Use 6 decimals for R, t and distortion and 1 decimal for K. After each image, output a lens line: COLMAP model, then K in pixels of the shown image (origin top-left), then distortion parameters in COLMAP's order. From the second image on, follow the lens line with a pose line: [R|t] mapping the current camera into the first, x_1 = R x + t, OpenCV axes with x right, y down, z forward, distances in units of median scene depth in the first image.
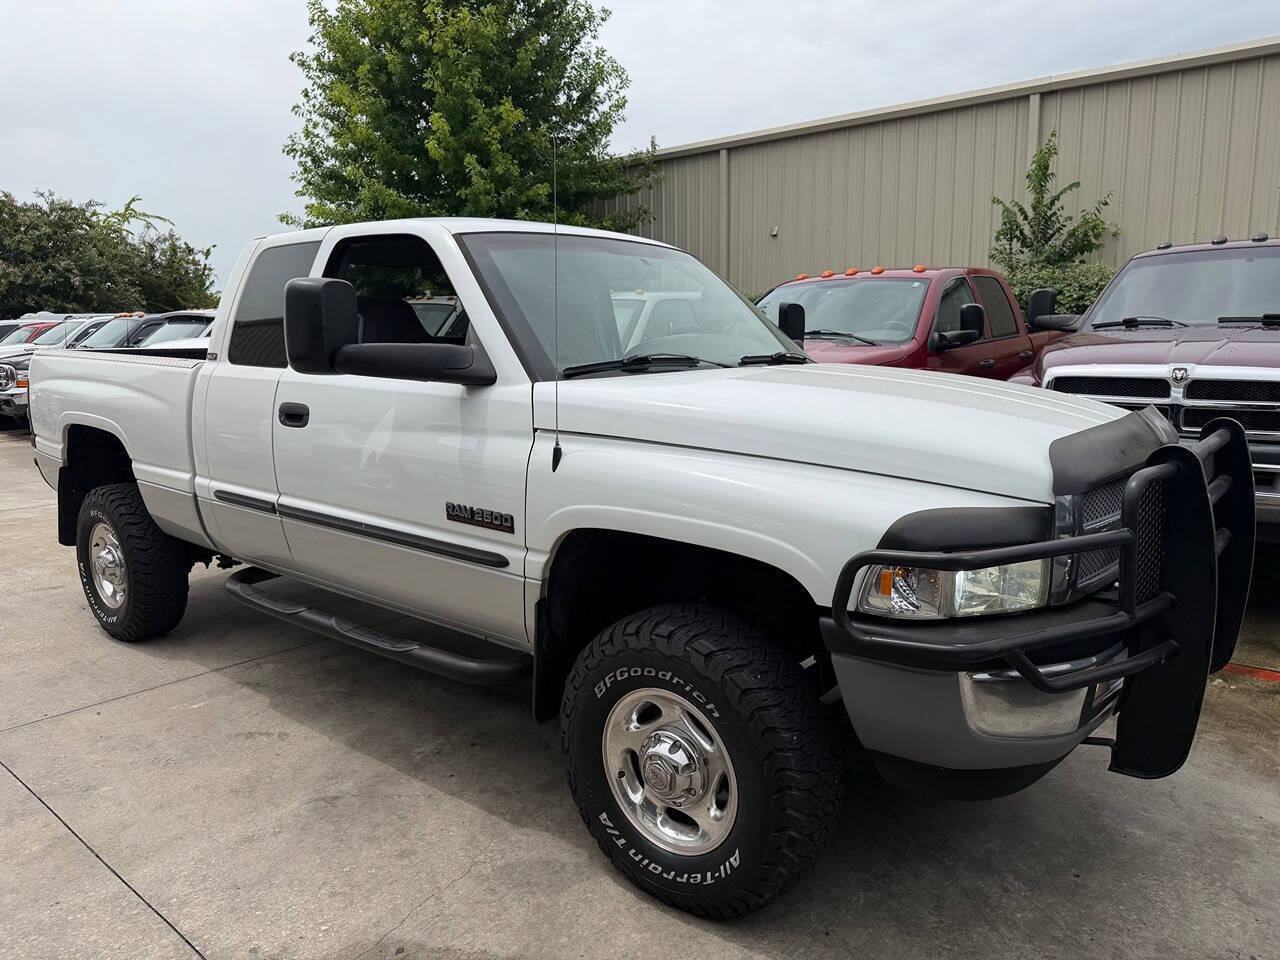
lens RADIAL K [[933.5, 0, 616.4], [0, 933.5, 492.9], [0, 0, 1]] dist [0.005037, -0.010195]
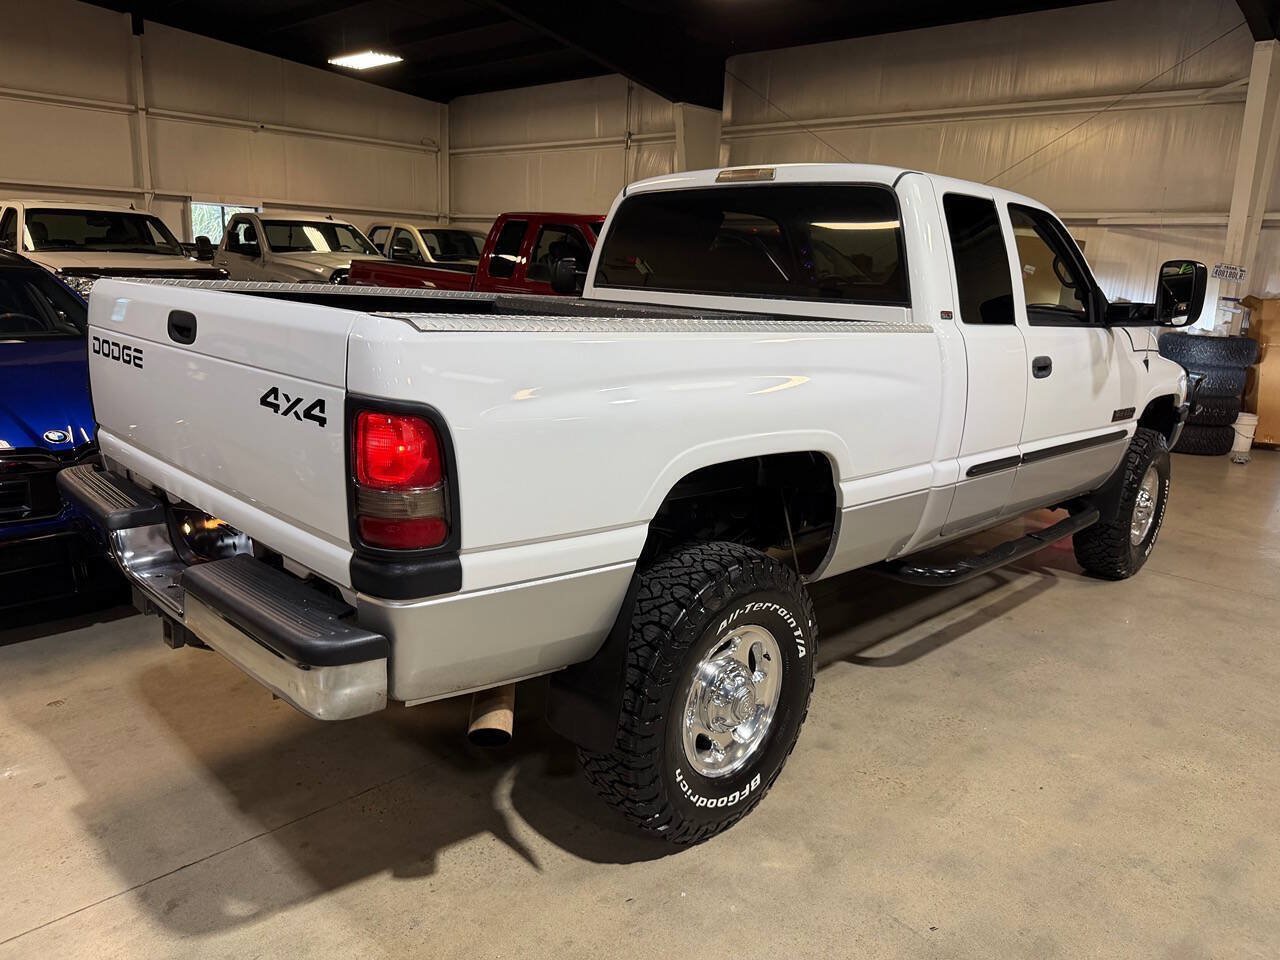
lens RADIAL K [[929.6, 0, 638.9], [0, 929.6, 467.6], [0, 0, 1]] dist [0.055598, -0.078018]
pose [[0.069950, -0.205298, 0.976197, -1.330892], [0.121342, 0.973078, 0.195948, -0.217421], [-0.990143, 0.104747, 0.092978, 1.237611]]
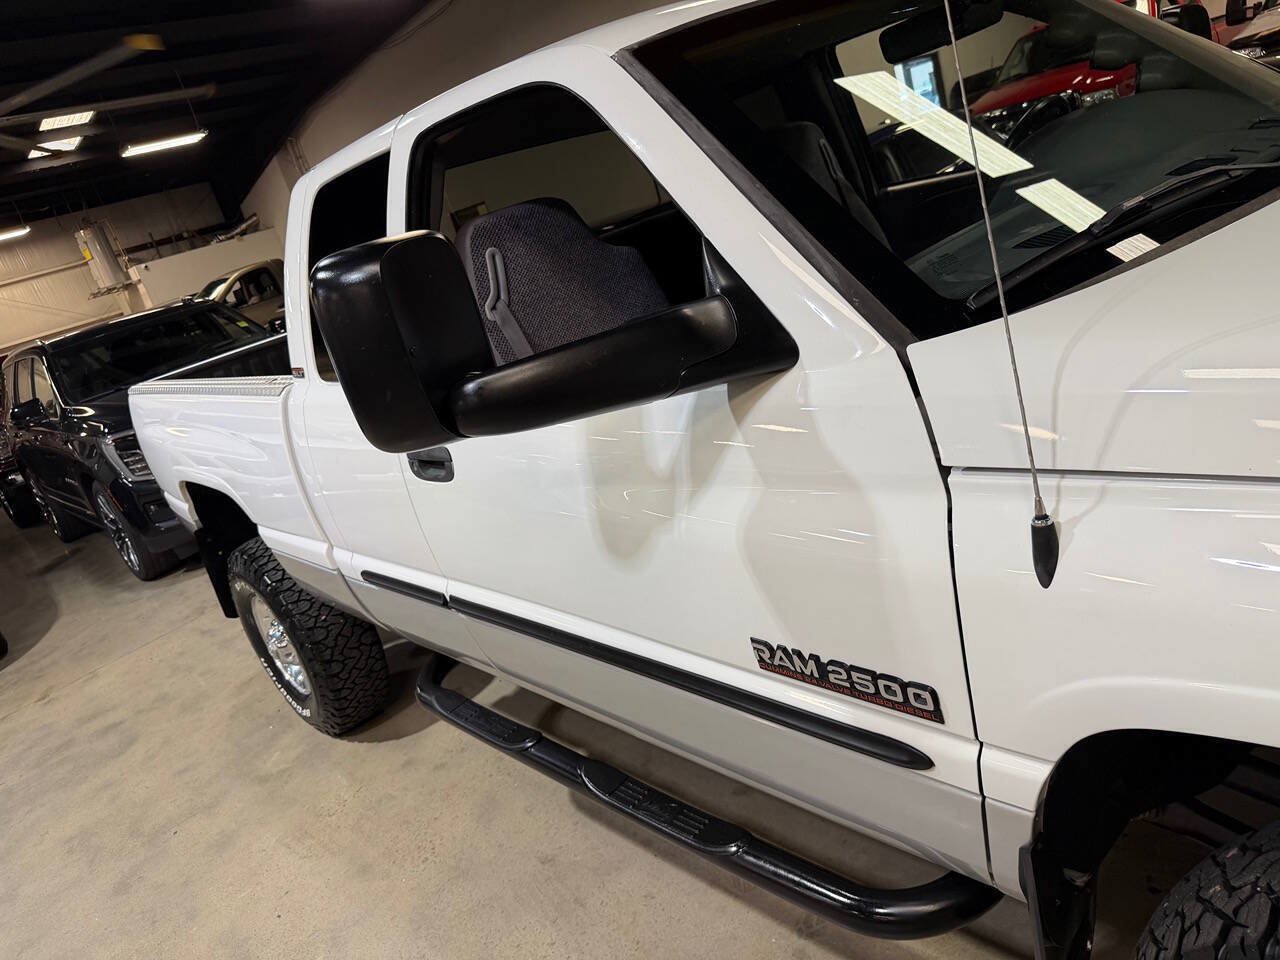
lens RADIAL K [[920.8, 0, 613.8], [0, 920.8, 481.9], [0, 0, 1]] dist [0.065876, -0.122766]
pose [[0.947558, -0.225798, -0.226162, -0.093394], [0.260311, 0.955853, 0.136318, -0.108646], [0.185397, -0.188042, 0.964504, 0.411106]]
